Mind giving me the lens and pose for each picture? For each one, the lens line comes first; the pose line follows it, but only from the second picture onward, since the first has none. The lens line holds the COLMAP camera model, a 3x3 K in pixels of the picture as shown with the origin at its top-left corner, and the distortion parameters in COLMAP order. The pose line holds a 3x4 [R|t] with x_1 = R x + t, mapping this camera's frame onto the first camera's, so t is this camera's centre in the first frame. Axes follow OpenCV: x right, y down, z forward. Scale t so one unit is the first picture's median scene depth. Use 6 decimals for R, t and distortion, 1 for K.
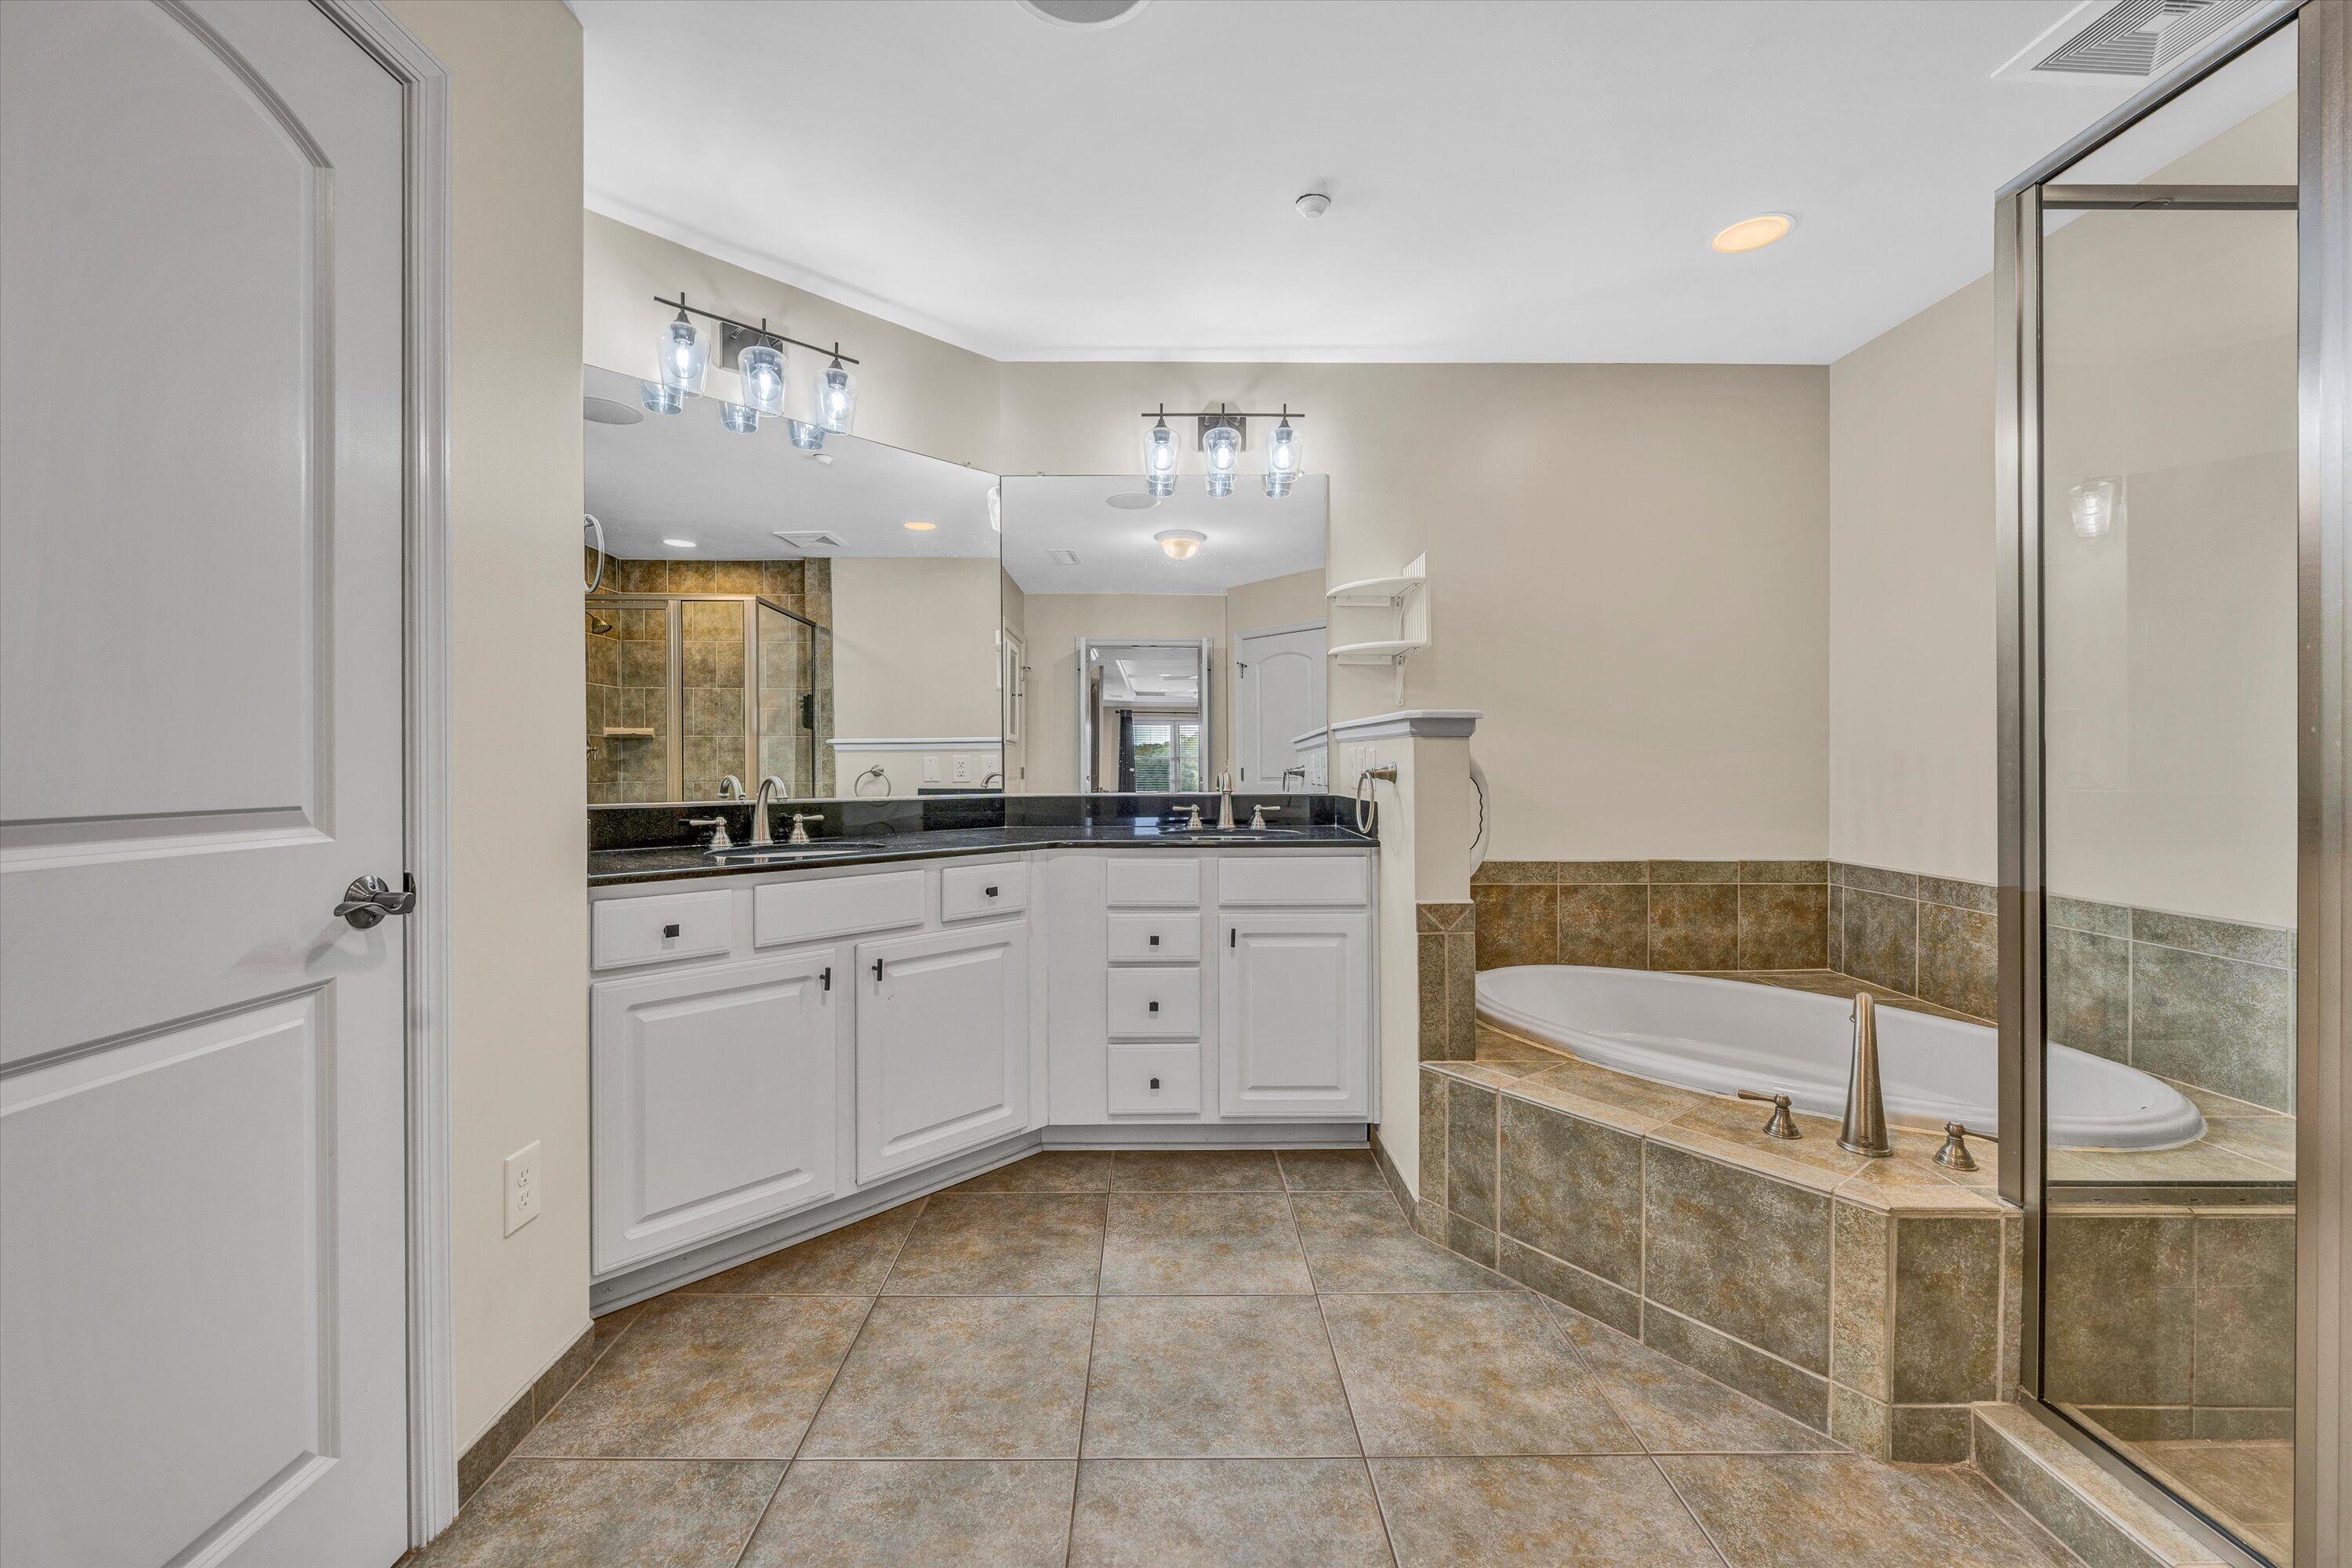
lens RADIAL K [[918.7, 0, 1176.0], [0, 918.7, 784.0], [0, 0, 1]] dist [-0.000722, 0.000056]
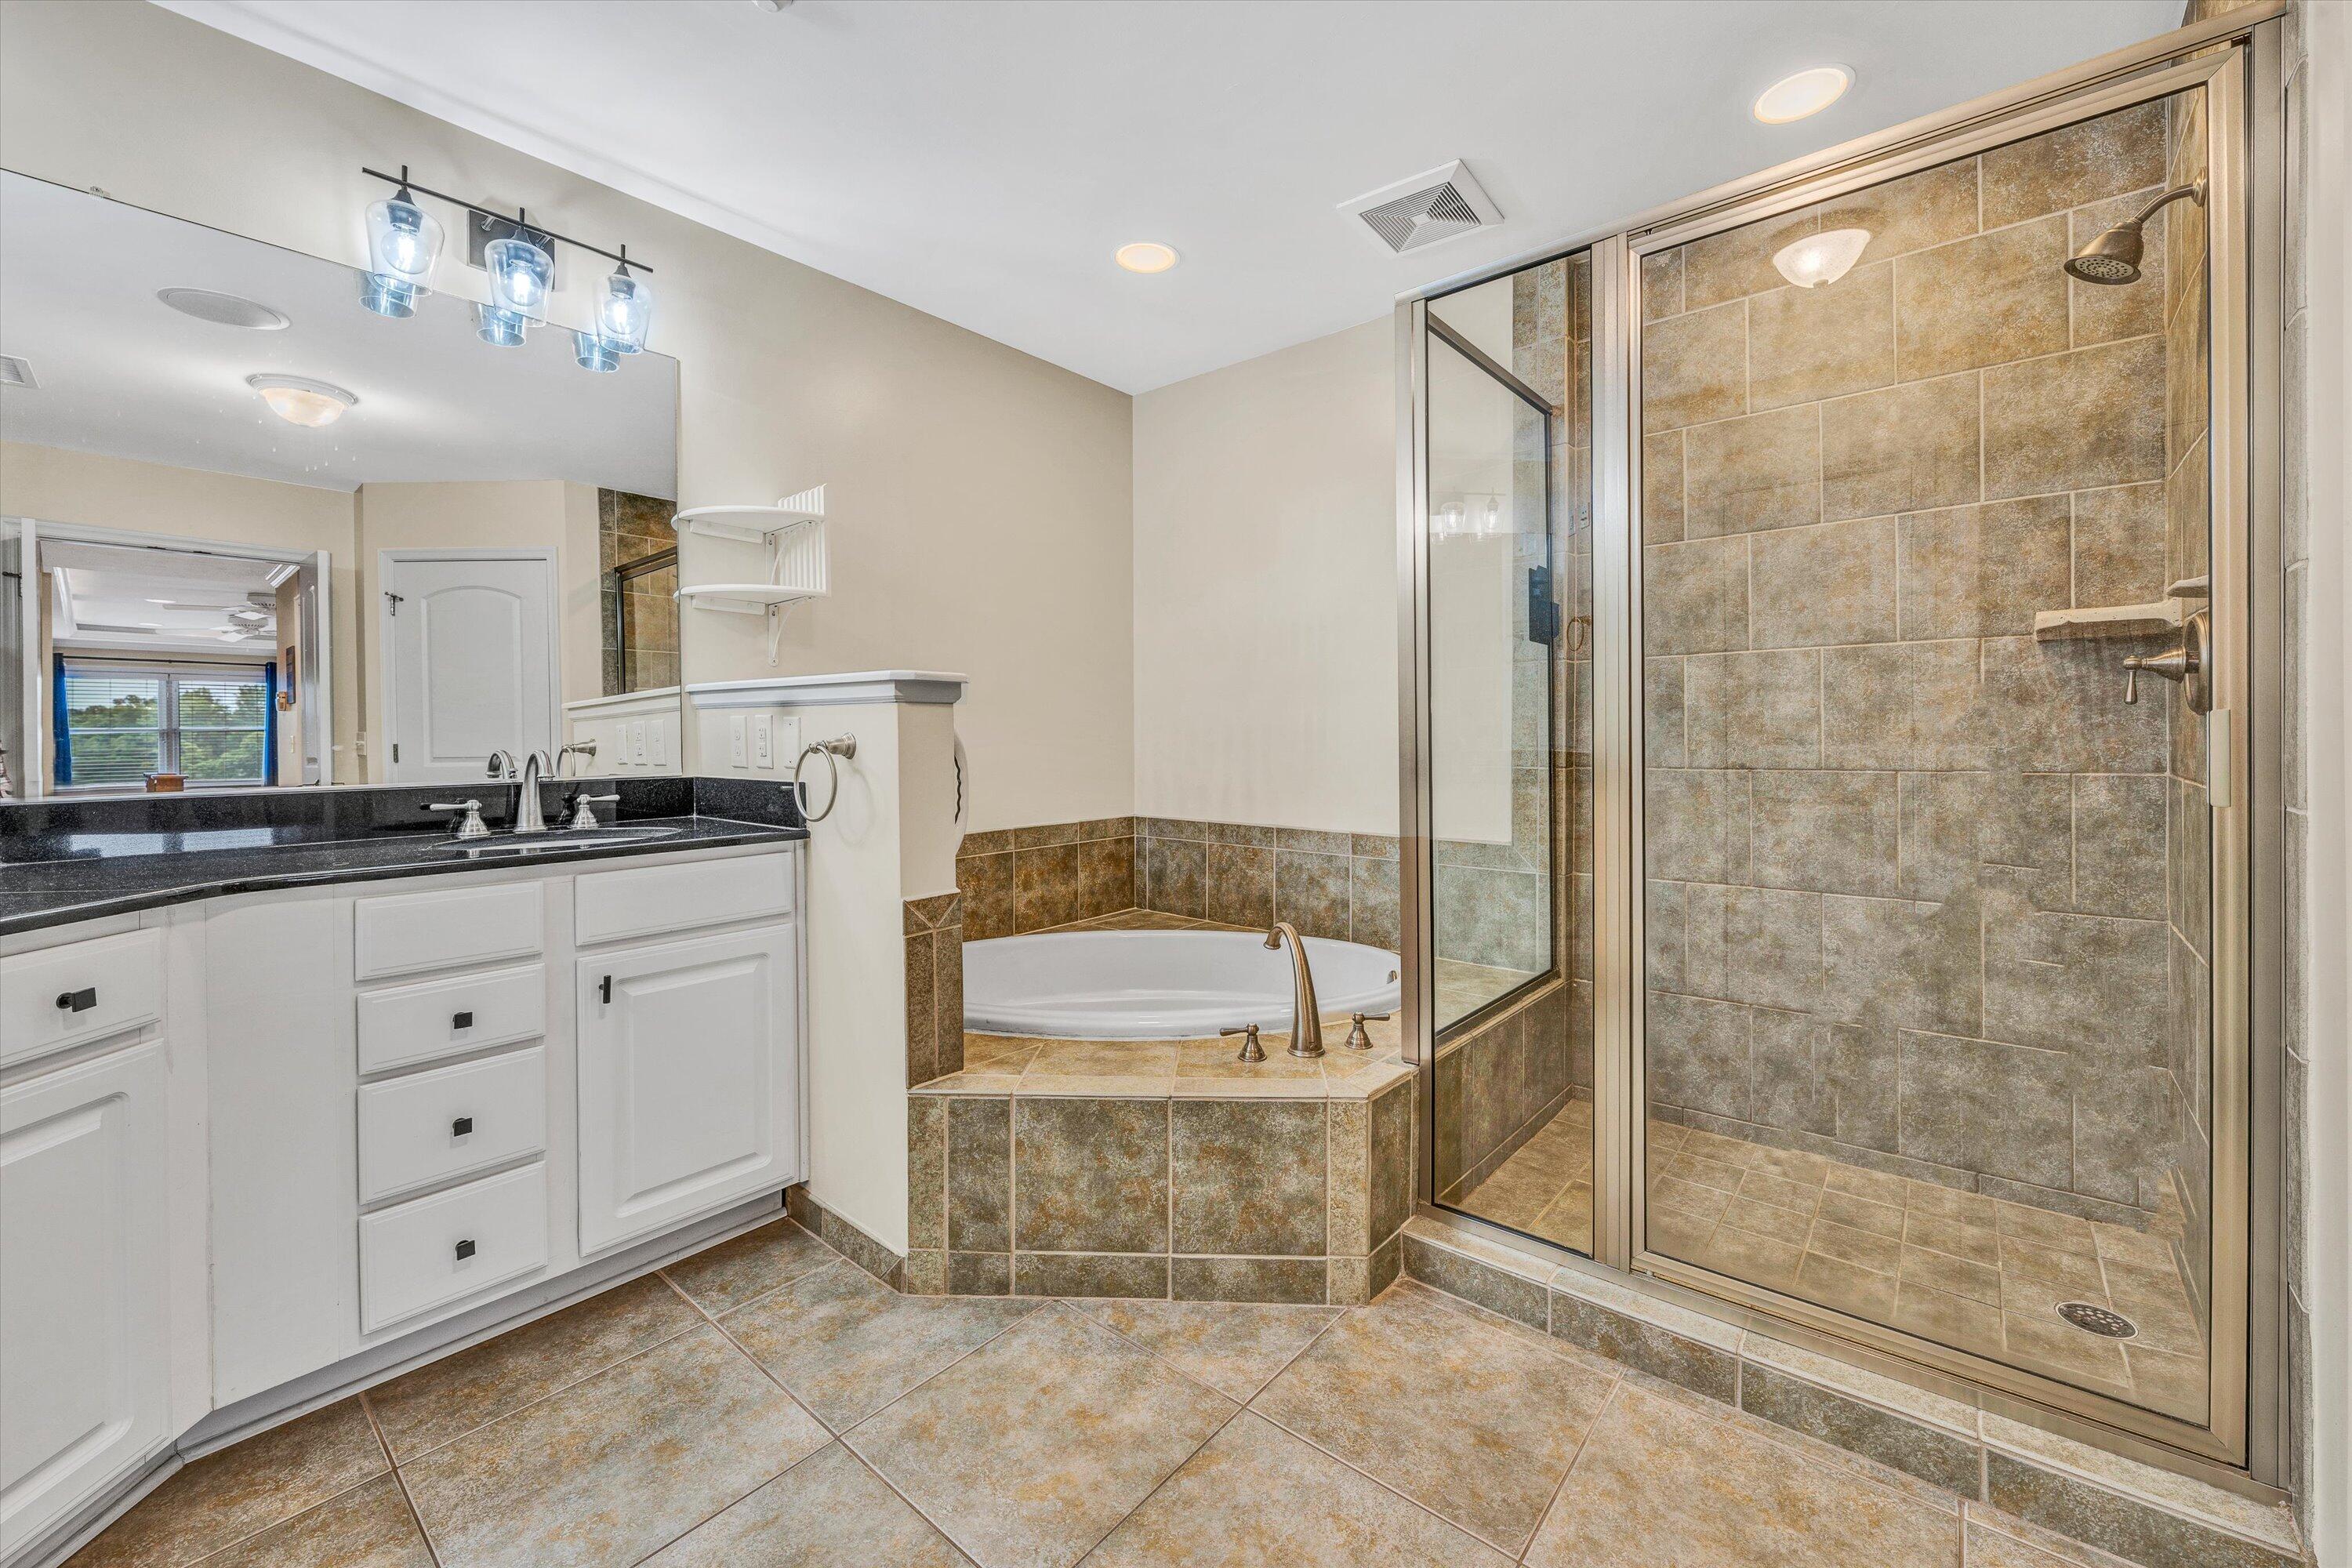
lens RADIAL K [[921.5, 0, 1175.6], [0, 921.5, 748.0], [0, 0, 1]] dist [0.000433, -0.000261]
pose [[0.651659, -0.015315, 0.758358, -0.213709], [0.022795, 0.999740, 0.000603, -0.004402], [-0.758170, 0.016894, 0.651839, 0.264567]]
